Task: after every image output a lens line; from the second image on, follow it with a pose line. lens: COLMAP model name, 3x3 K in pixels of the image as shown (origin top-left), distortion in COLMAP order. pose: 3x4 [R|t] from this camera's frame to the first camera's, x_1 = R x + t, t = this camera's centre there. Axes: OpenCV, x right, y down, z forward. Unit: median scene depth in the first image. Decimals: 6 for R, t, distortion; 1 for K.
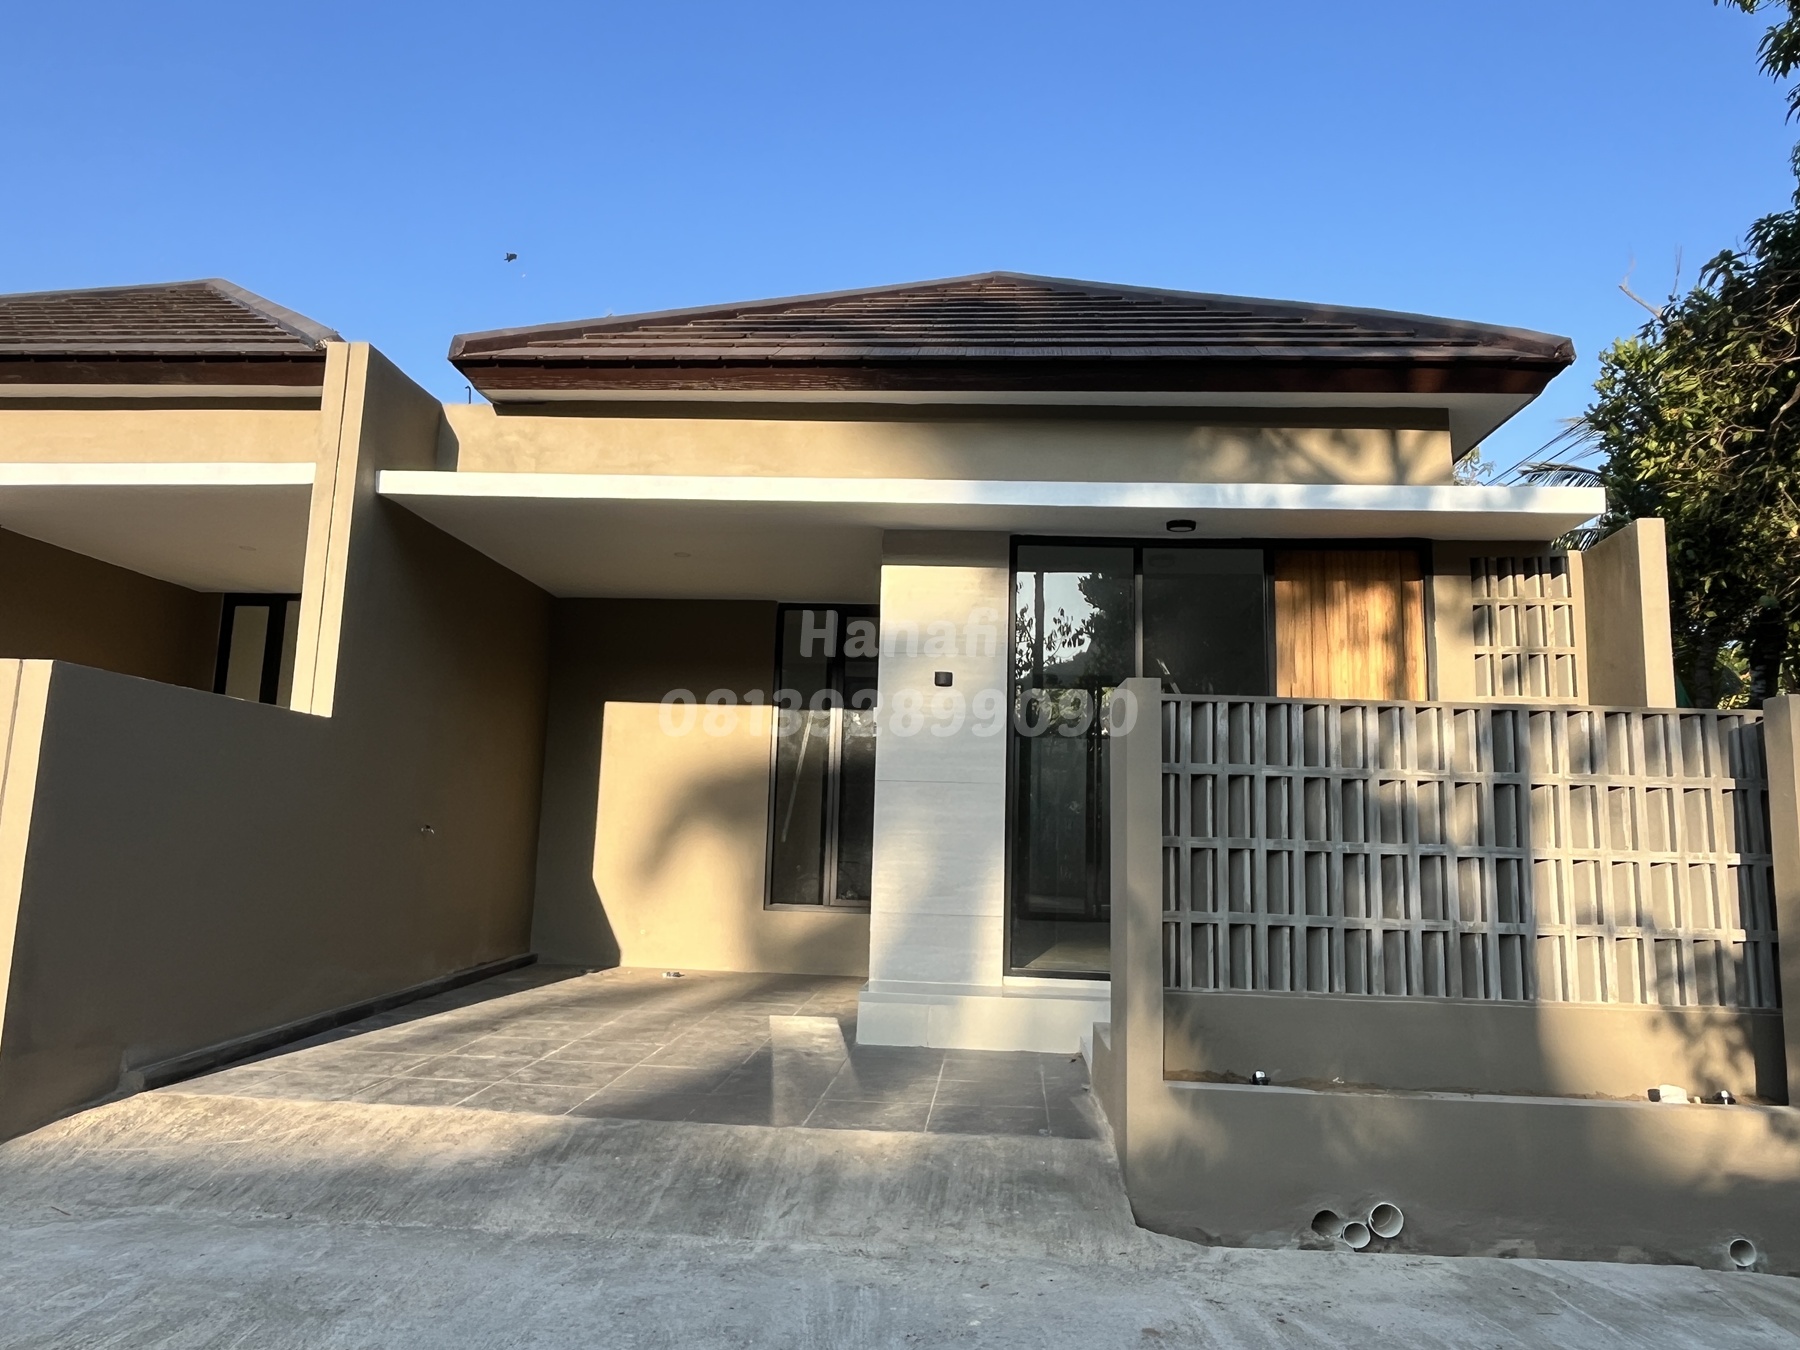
lens RADIAL K [[1152.3, 0, 900.0], [0, 1152.3, 675.0], [0, 0, 1]] dist [0.002282, -0.000270]
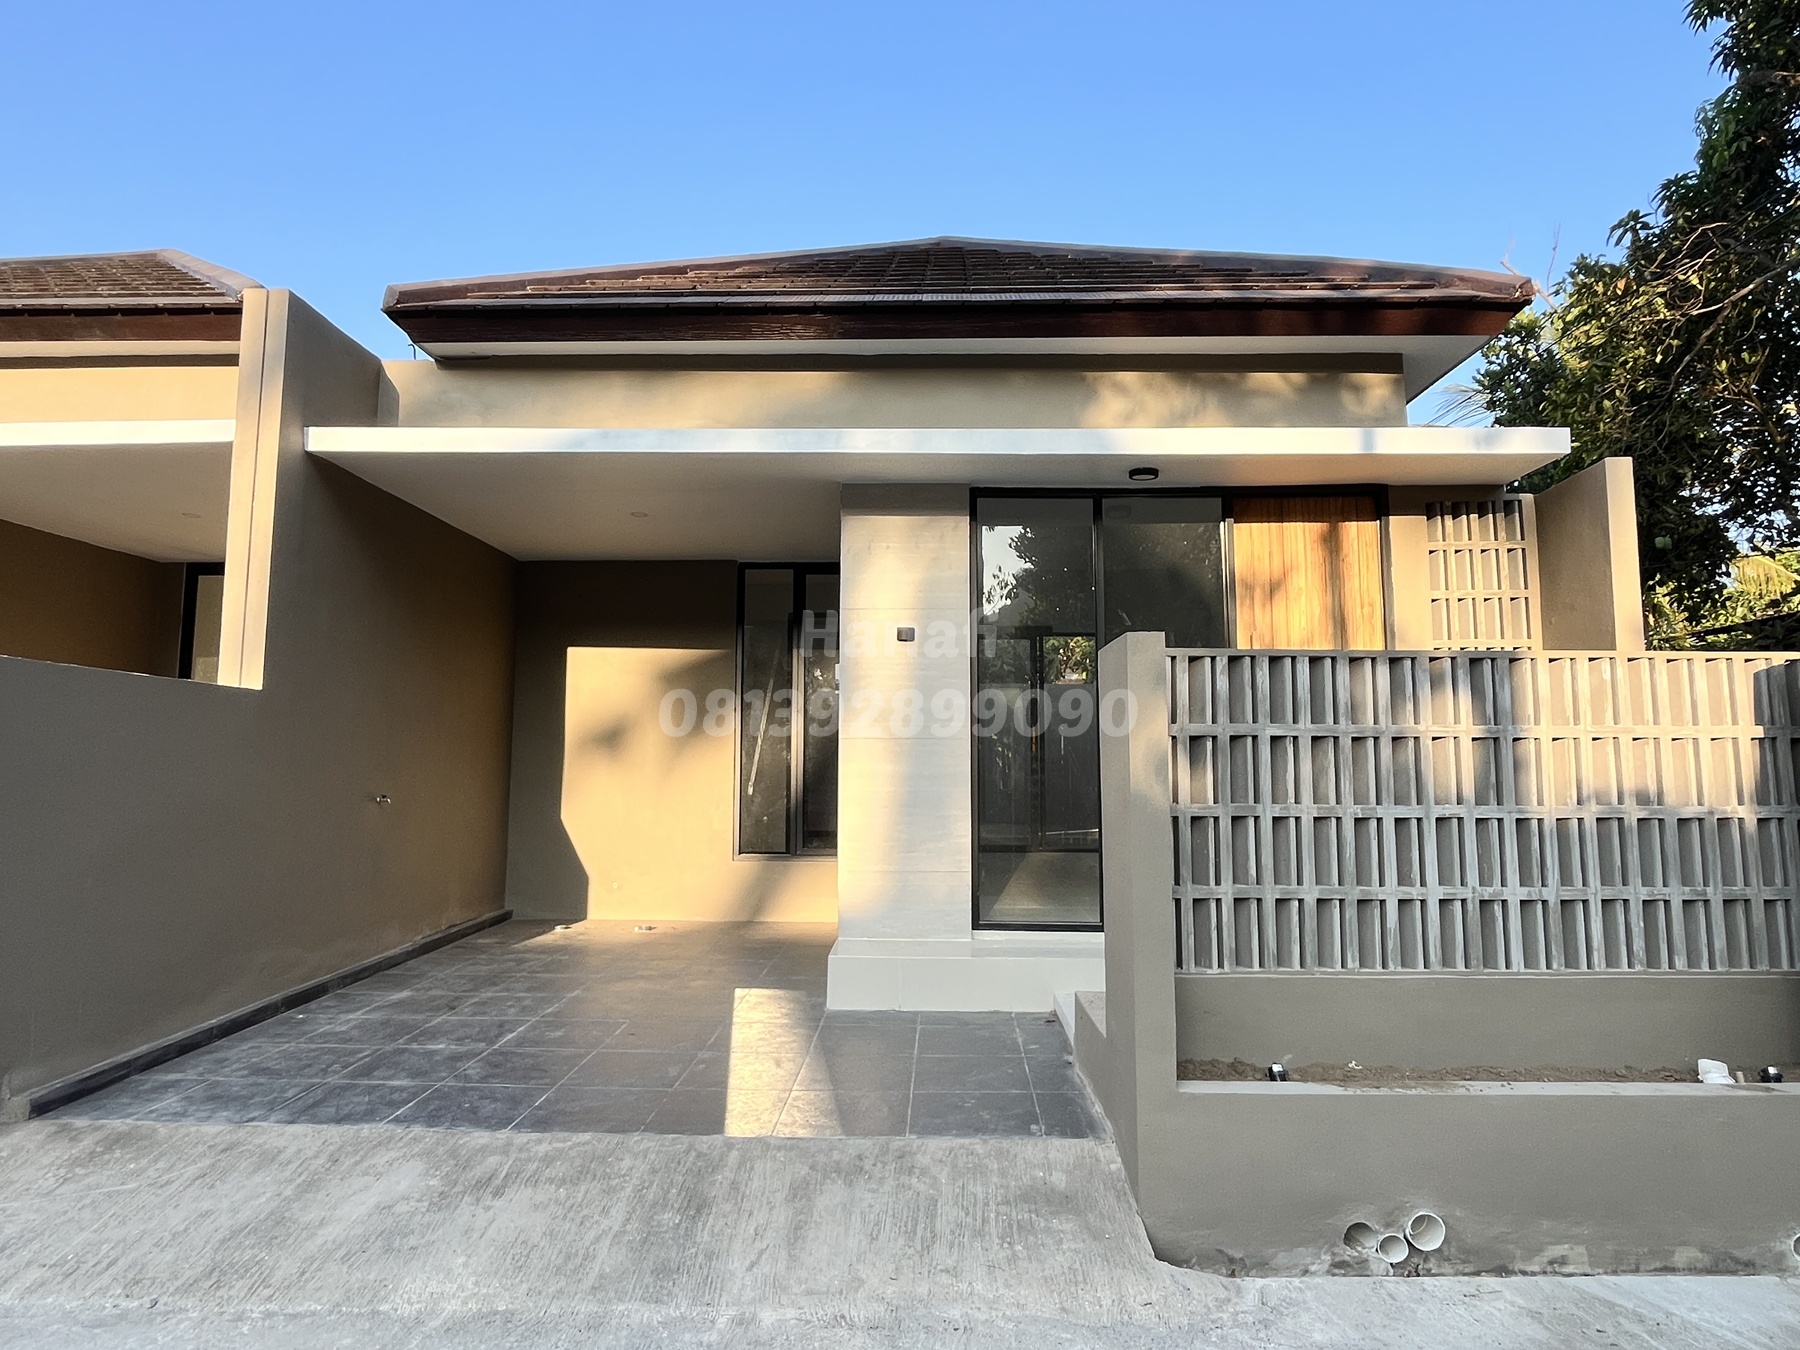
lens RADIAL K [[1001.8, 0, 879.5], [0, 1001.8, 669.5], [0, 0, 1]] dist [-0.004102, 0.000306]
pose [[0.999438, -0.021881, 0.025404, -0.011797], [0.020800, 0.998898, 0.042078, -0.004870], [-0.026297, -0.041526, 0.998791, 0.219737]]
